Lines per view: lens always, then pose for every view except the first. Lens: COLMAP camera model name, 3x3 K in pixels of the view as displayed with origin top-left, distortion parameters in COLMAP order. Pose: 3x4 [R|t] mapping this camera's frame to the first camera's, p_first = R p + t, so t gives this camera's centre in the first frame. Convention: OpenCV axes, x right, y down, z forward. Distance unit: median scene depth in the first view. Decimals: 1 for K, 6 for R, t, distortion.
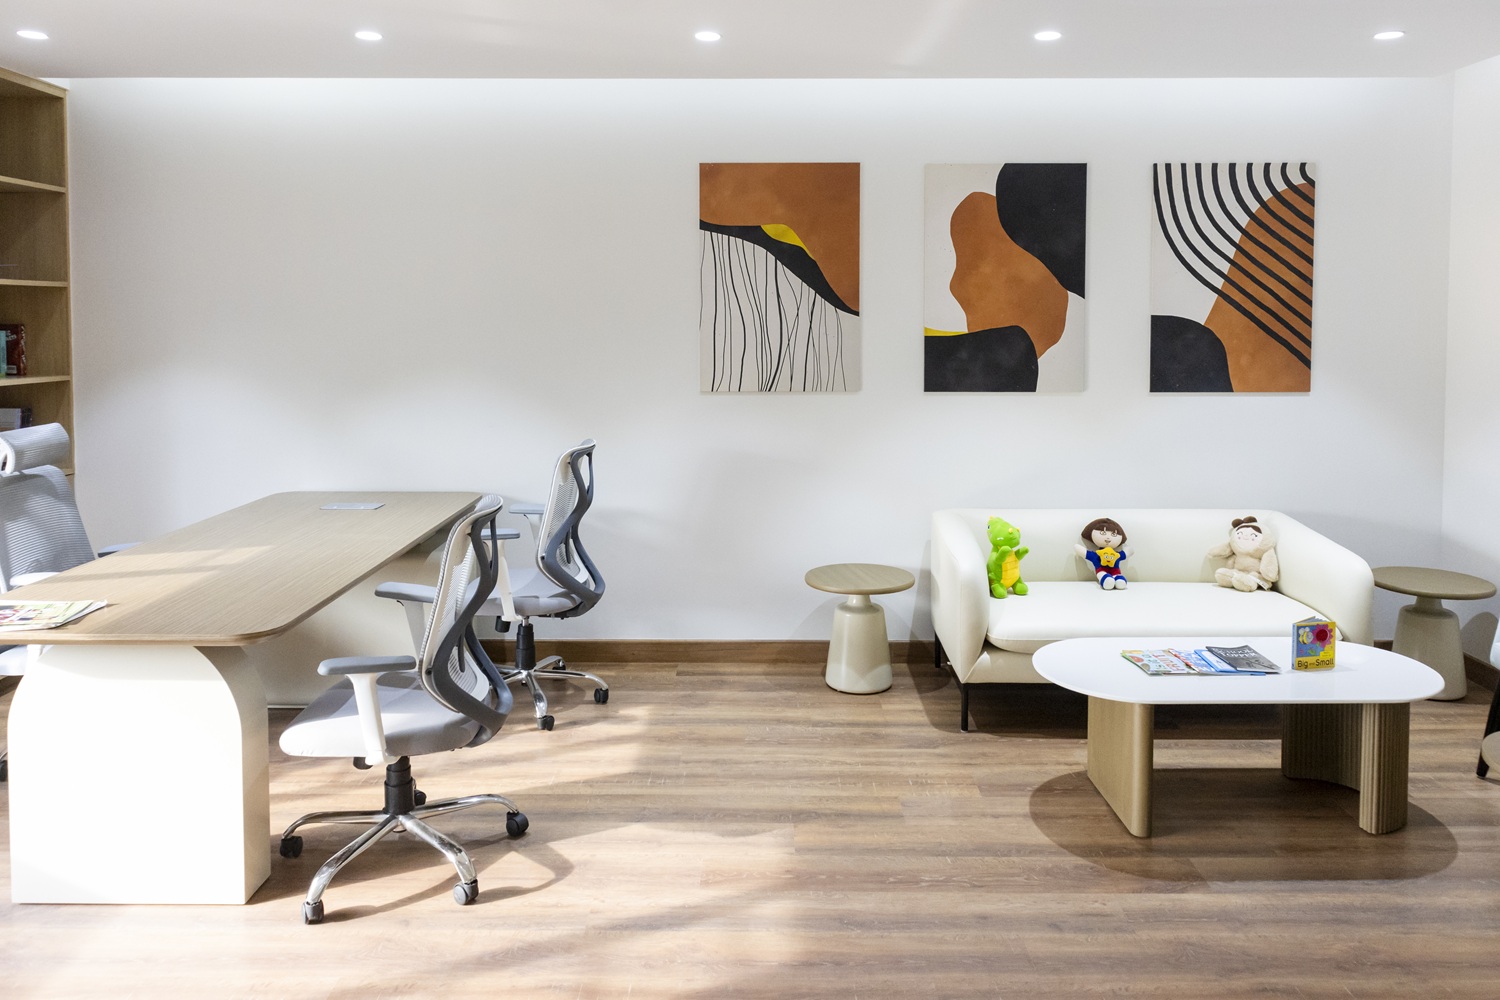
lens RADIAL K [[1047.7, 0, 753.2], [0, 1047.7, 370.0], [0, 0, 1]] dist [0.001125, -0.001823]
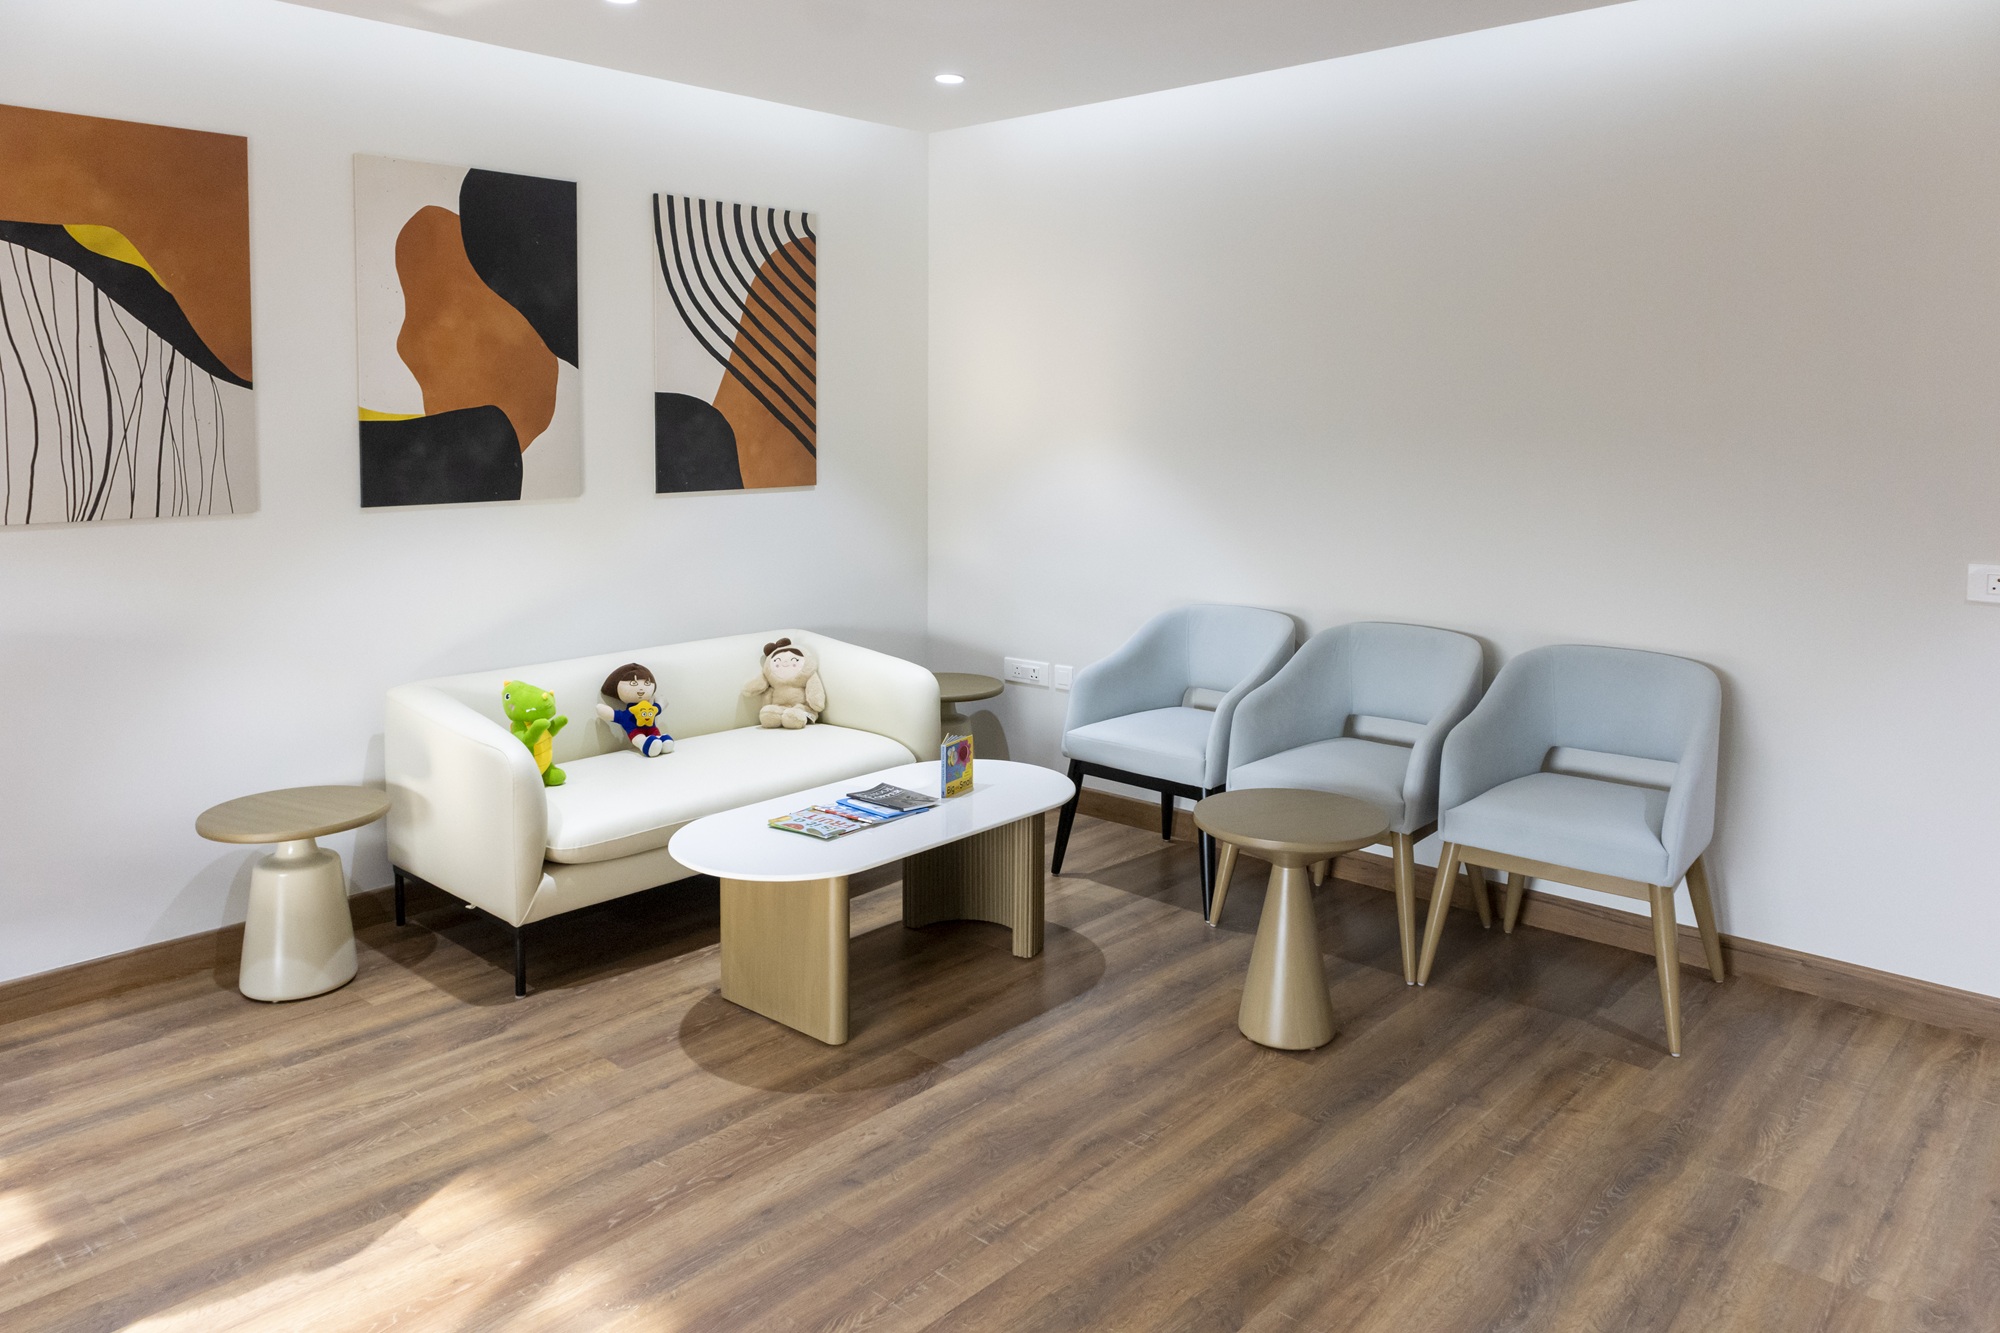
lens RADIAL K [[1397.0, 0, 1004.2], [0, 1397.0, 493.2], [0, 0, 1]] dist [0.001125, -0.001823]
pose [[0.680217, -0.043479, 0.731720, -0.208494], [0.037772, 0.998992, 0.024247, 0.006282], [-0.732037, 0.011146, 0.681173, 0.129437]]
